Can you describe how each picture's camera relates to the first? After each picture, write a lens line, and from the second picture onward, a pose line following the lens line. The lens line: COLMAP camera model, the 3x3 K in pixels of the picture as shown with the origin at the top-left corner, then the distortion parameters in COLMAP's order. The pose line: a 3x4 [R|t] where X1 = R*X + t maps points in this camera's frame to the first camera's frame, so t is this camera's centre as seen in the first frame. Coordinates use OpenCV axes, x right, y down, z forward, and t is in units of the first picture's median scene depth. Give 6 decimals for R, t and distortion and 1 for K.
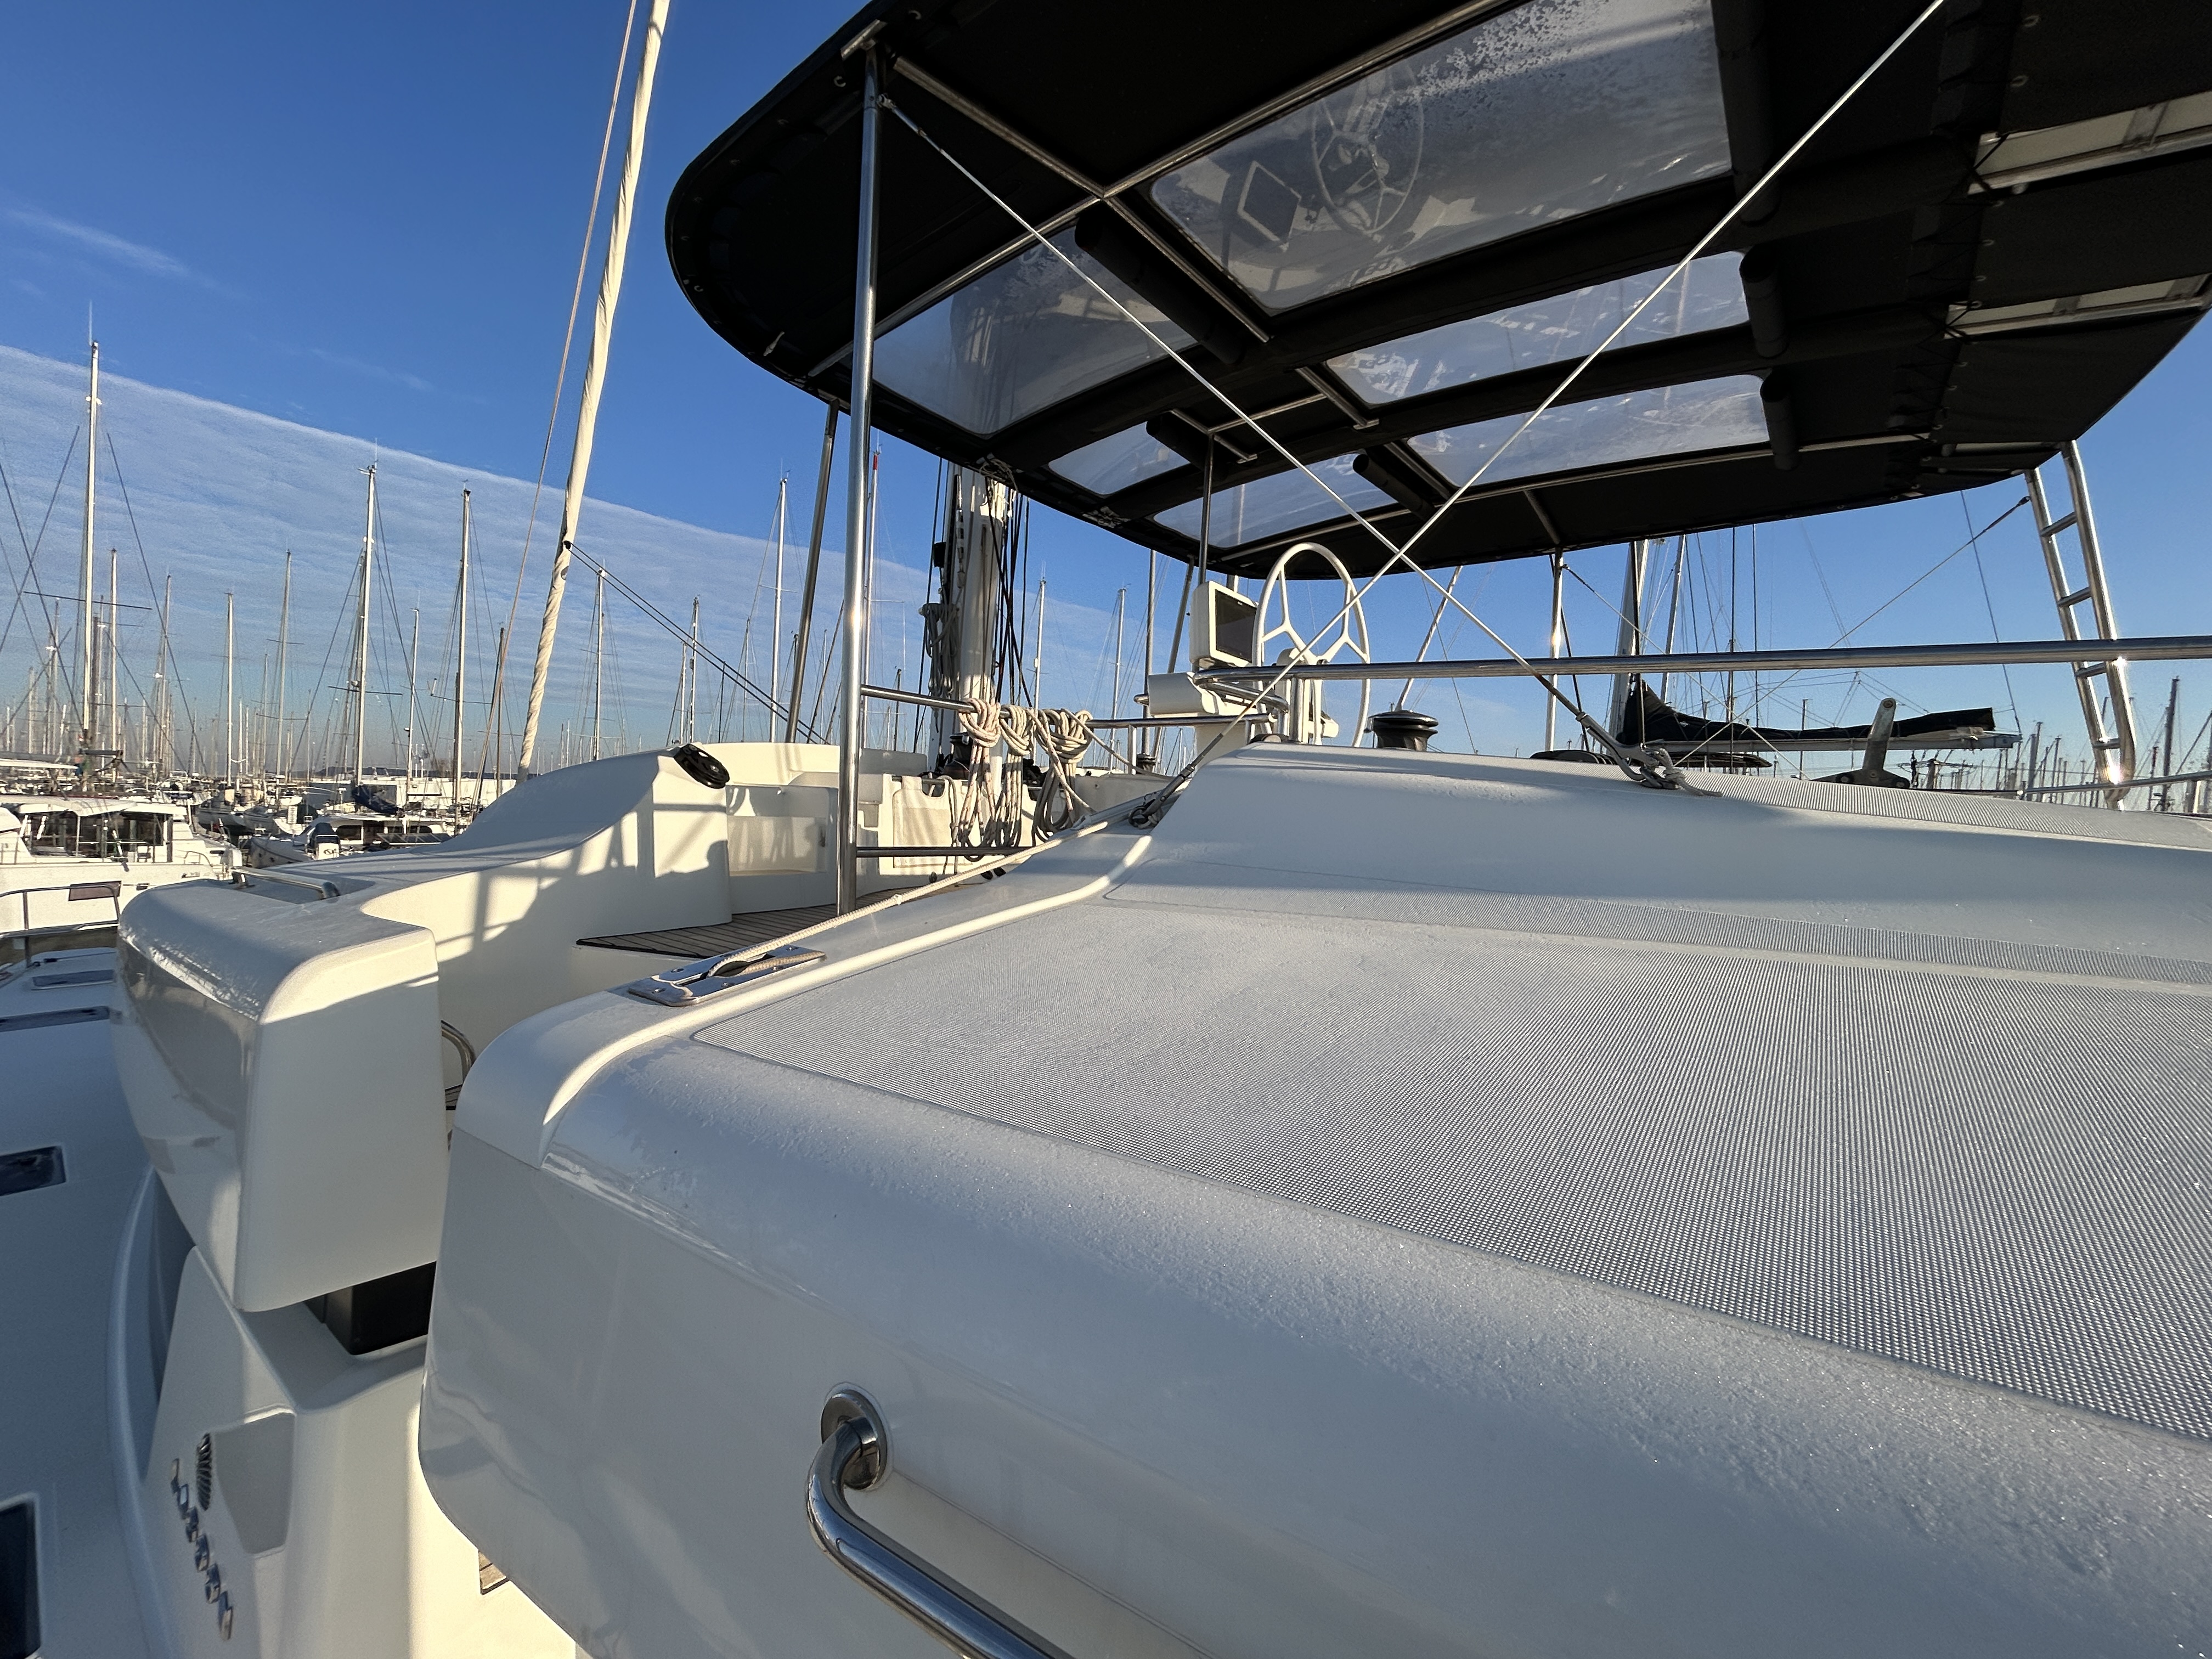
lens RADIAL K [[889.2, 0, 1108.8], [0, 889.2, 814.1], [0, 0, 1]] dist [-0.006283, 0.000763]
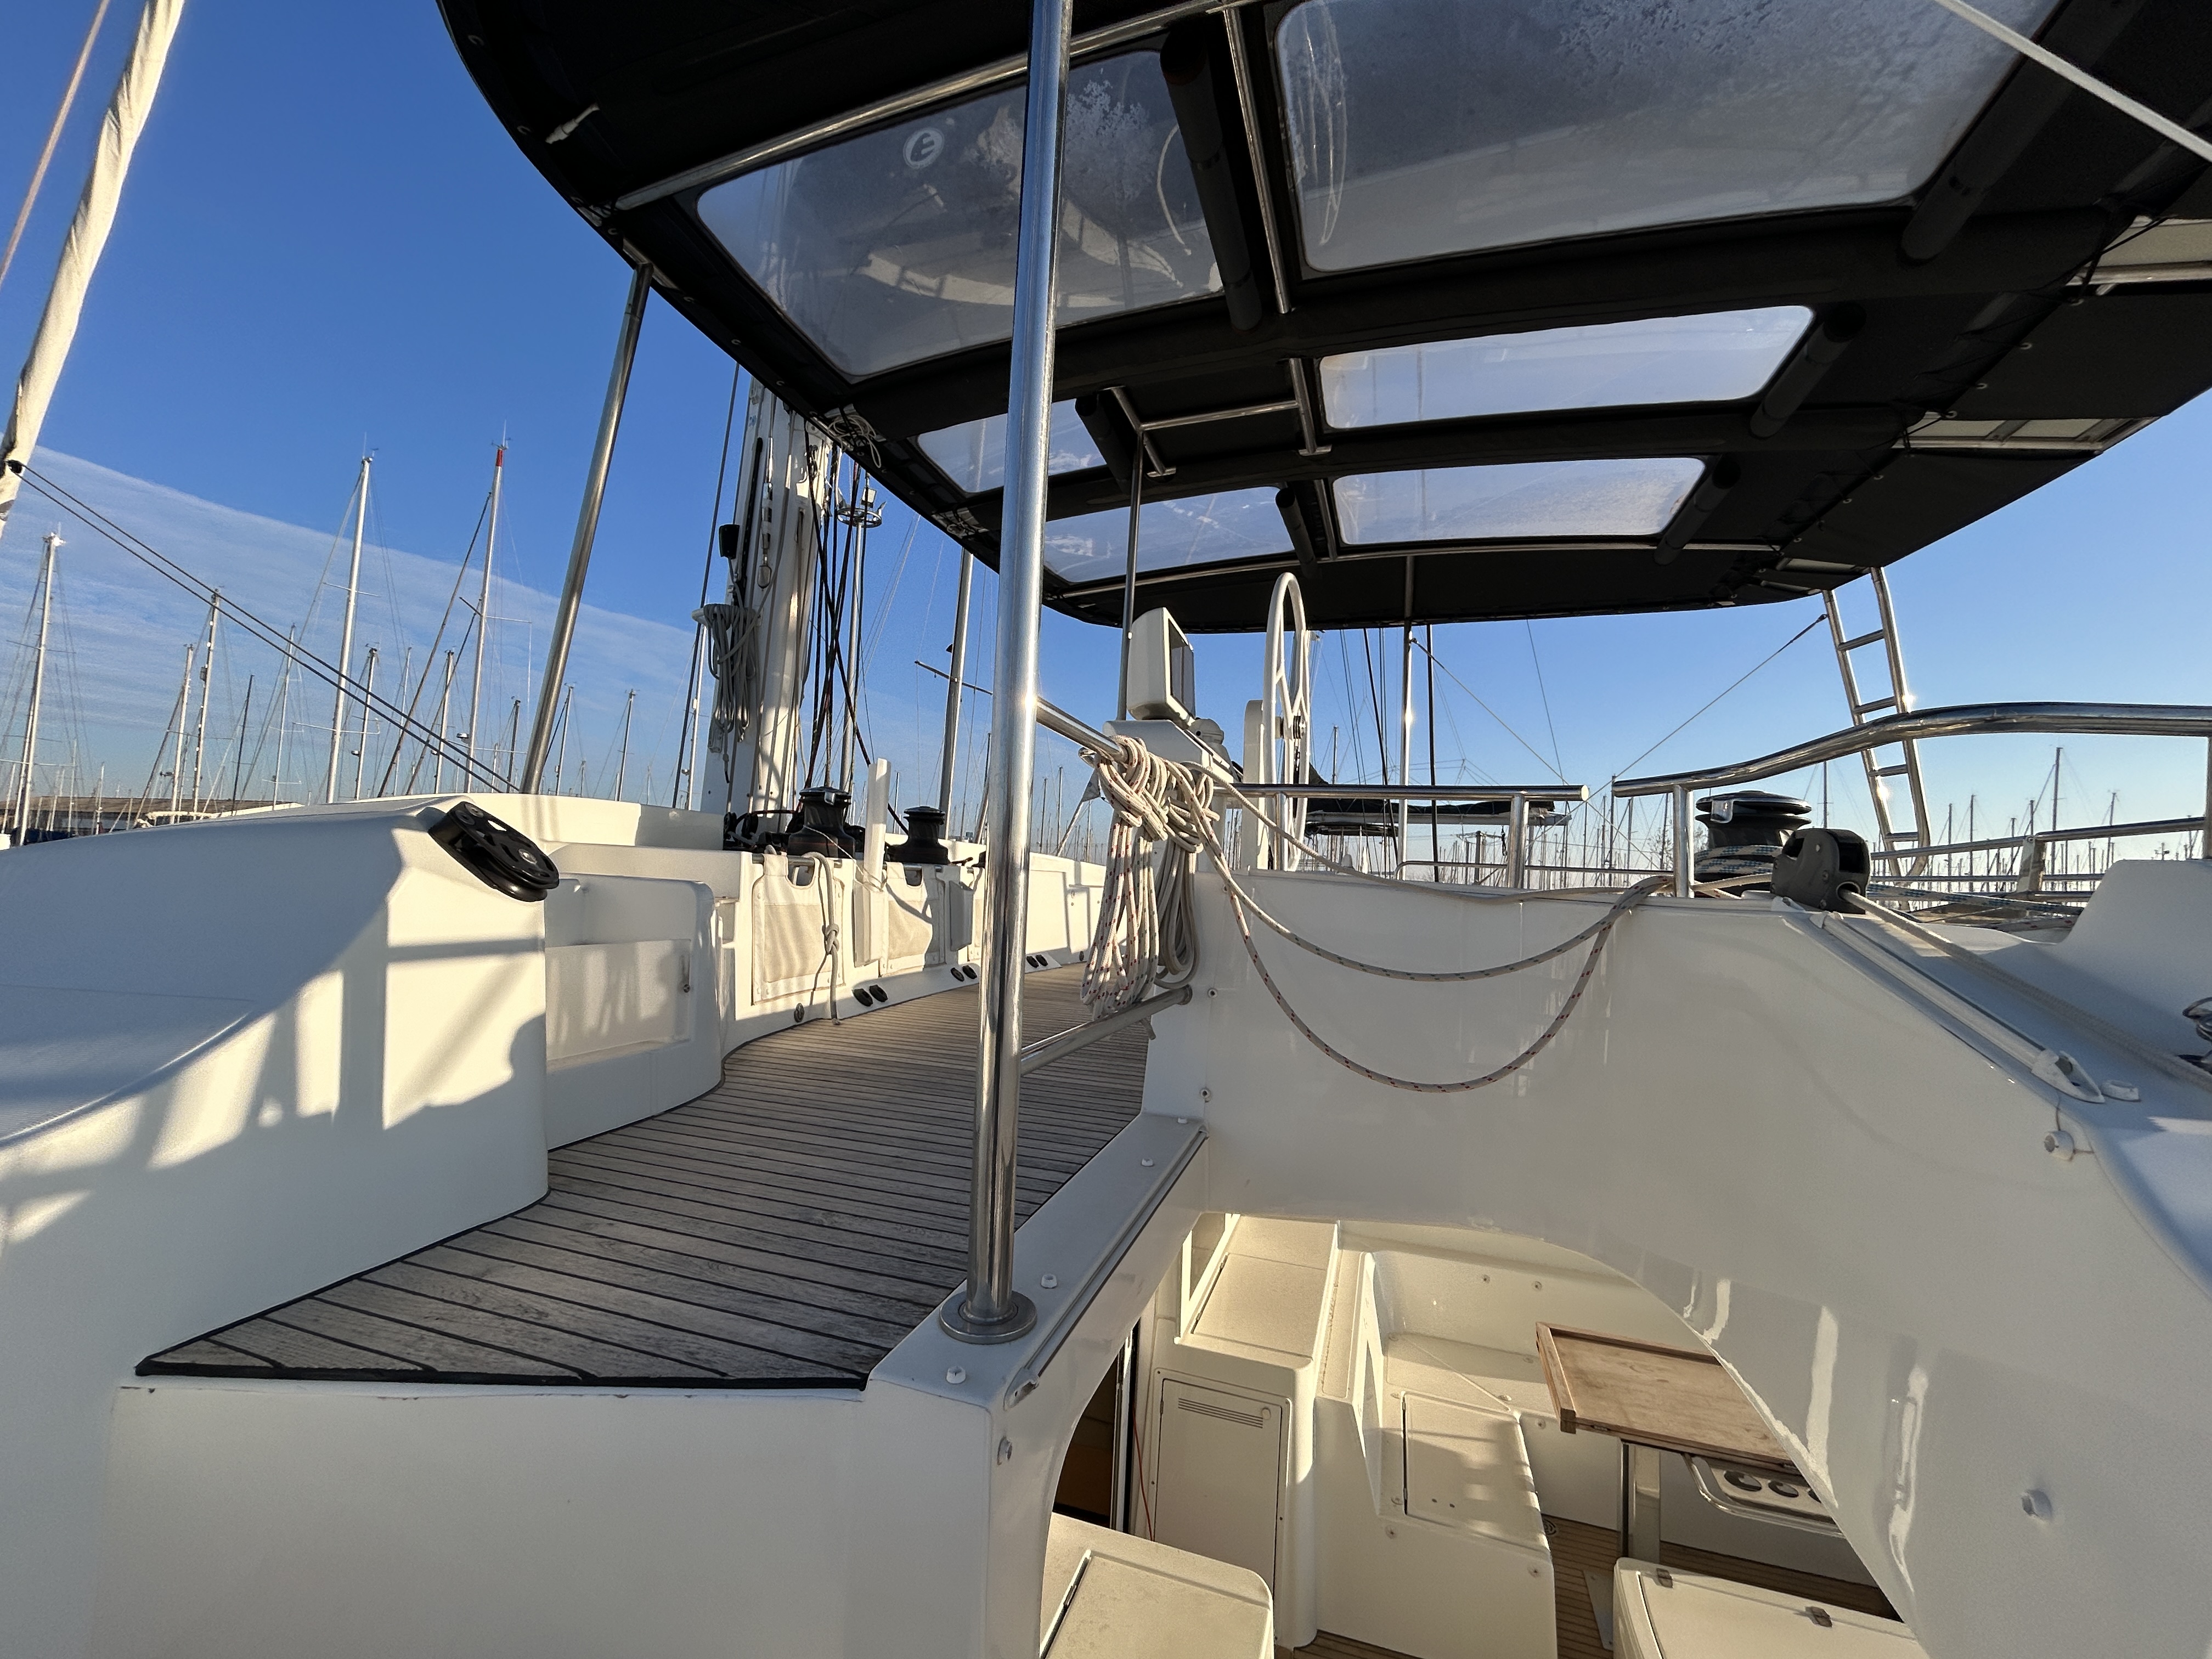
lens RADIAL K [[889.2, 0, 1107.6], [0, 889.2, 821.2], [0, 0, 1]] dist [-0.006283, 0.000763]
pose [[0.933286, 0.024215, 0.358317, -0.224822], [-0.003607, 0.998306, -0.058069, -0.030136], [-0.359116, 0.052903, 0.931792, 0.318554]]
